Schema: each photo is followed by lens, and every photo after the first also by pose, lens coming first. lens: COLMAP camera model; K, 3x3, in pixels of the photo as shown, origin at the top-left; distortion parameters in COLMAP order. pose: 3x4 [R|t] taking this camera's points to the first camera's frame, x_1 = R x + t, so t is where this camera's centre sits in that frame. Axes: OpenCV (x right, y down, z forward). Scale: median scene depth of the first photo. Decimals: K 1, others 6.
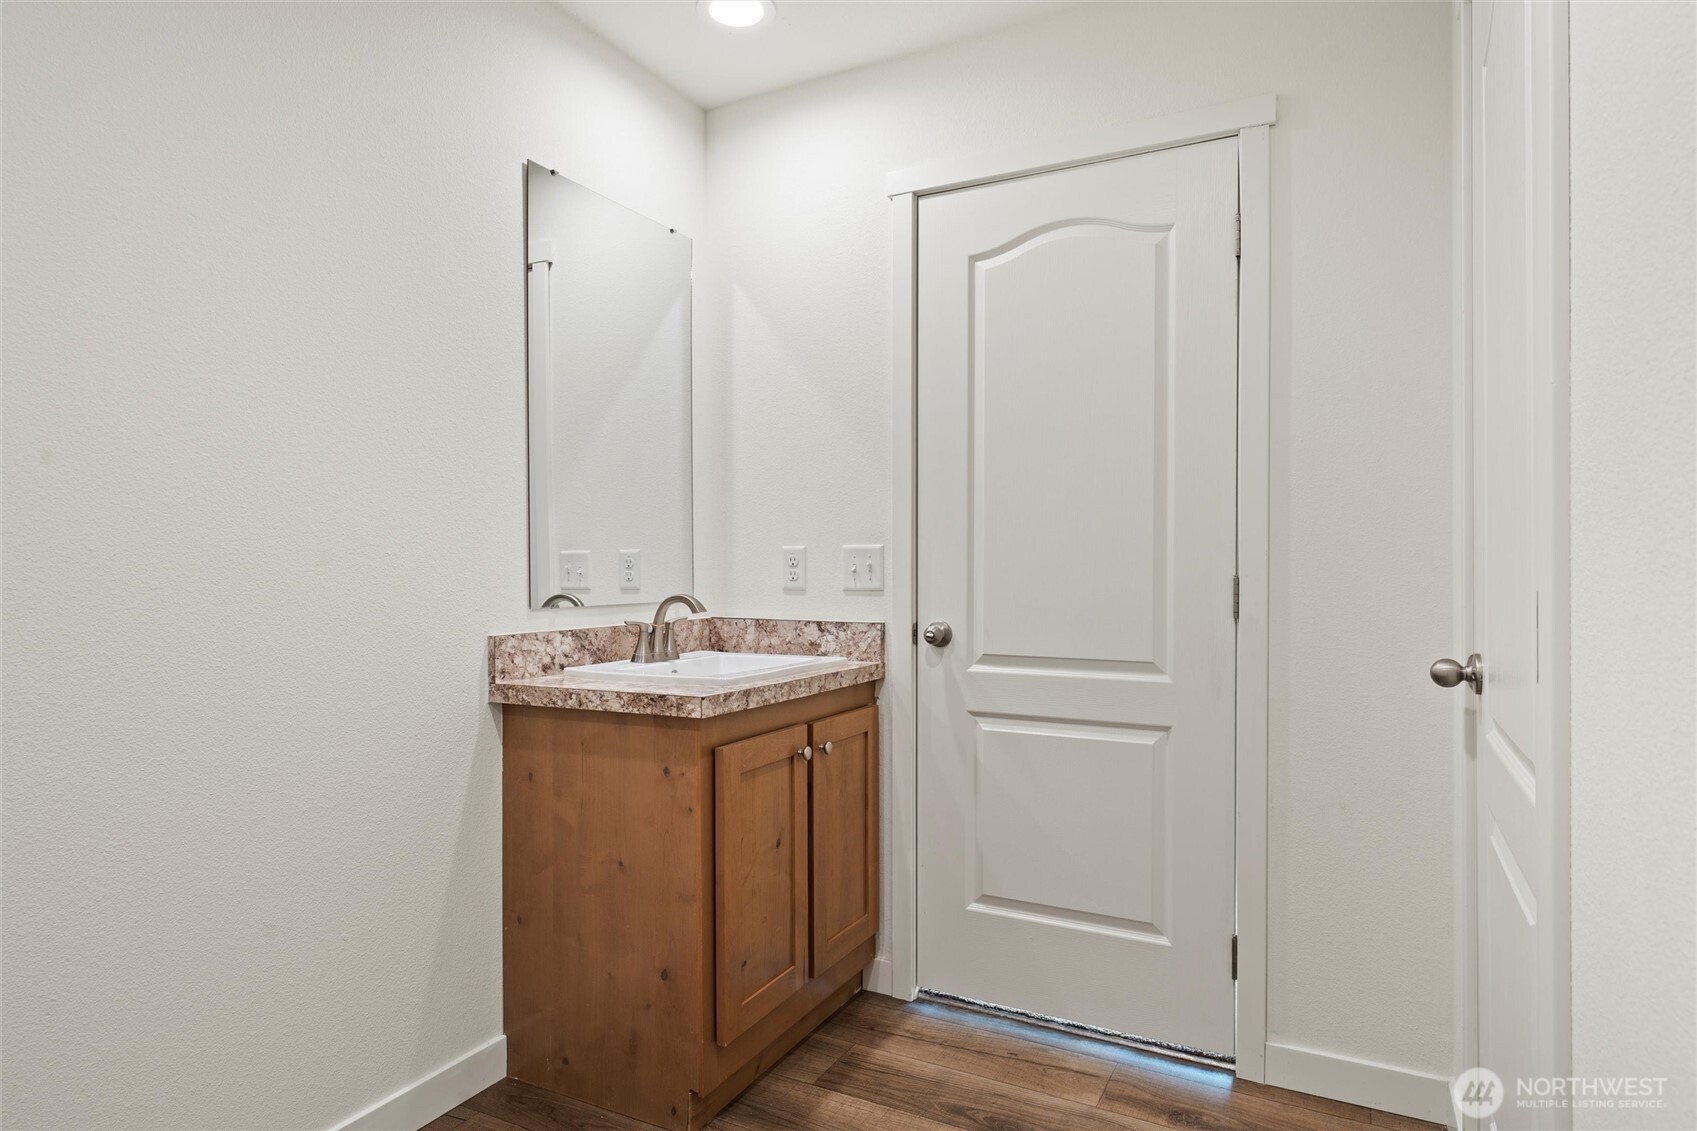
lens RADIAL K [[968.4, 0, 850.1], [0, 968.4, 575.7], [0, 0, 1]] dist [0.001336, 0.000742]
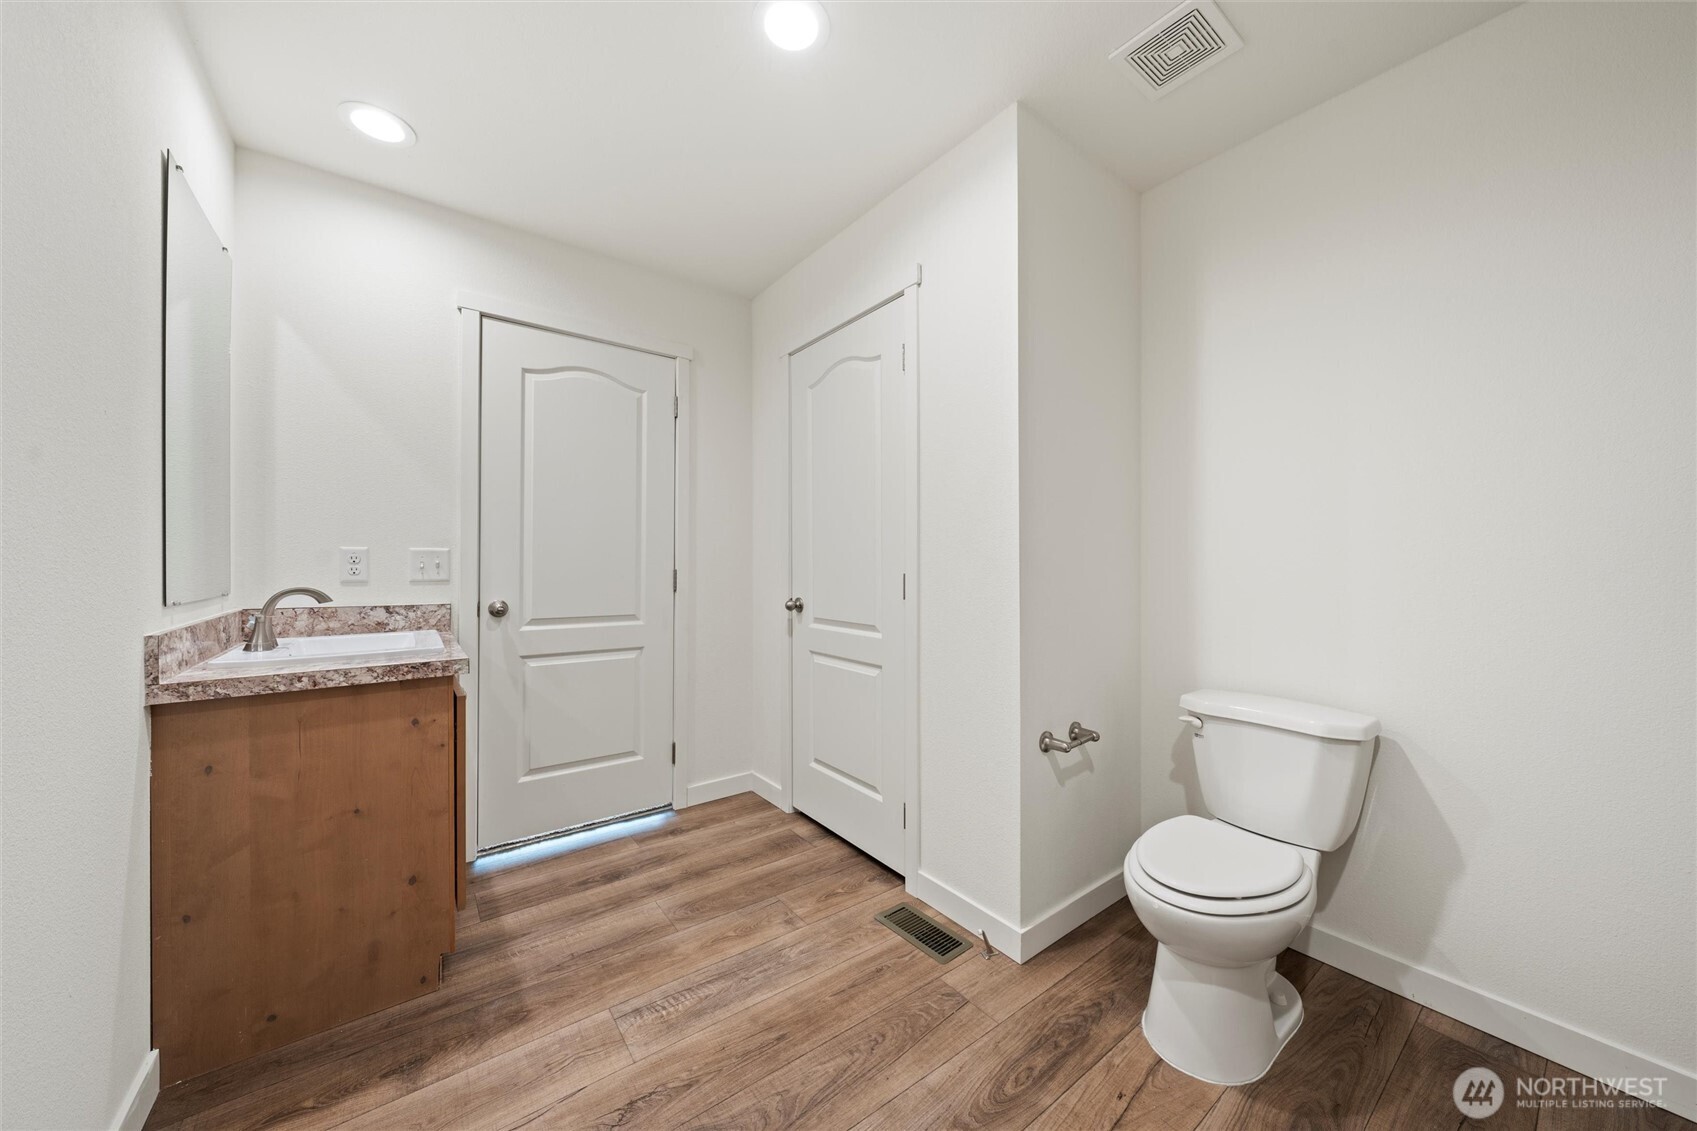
lens RADIAL K [[587.2, 0, 845.2], [0, 587.2, 566.9], [0, 0, 1]] dist [-0.000581, -0.000064]
pose [[0.429093, -0.000516, 0.903260, -0.573456], [0.002995, 0.999995, -0.000852, -0.003141], [-0.903255, 0.003071, 0.429093, 0.125374]]
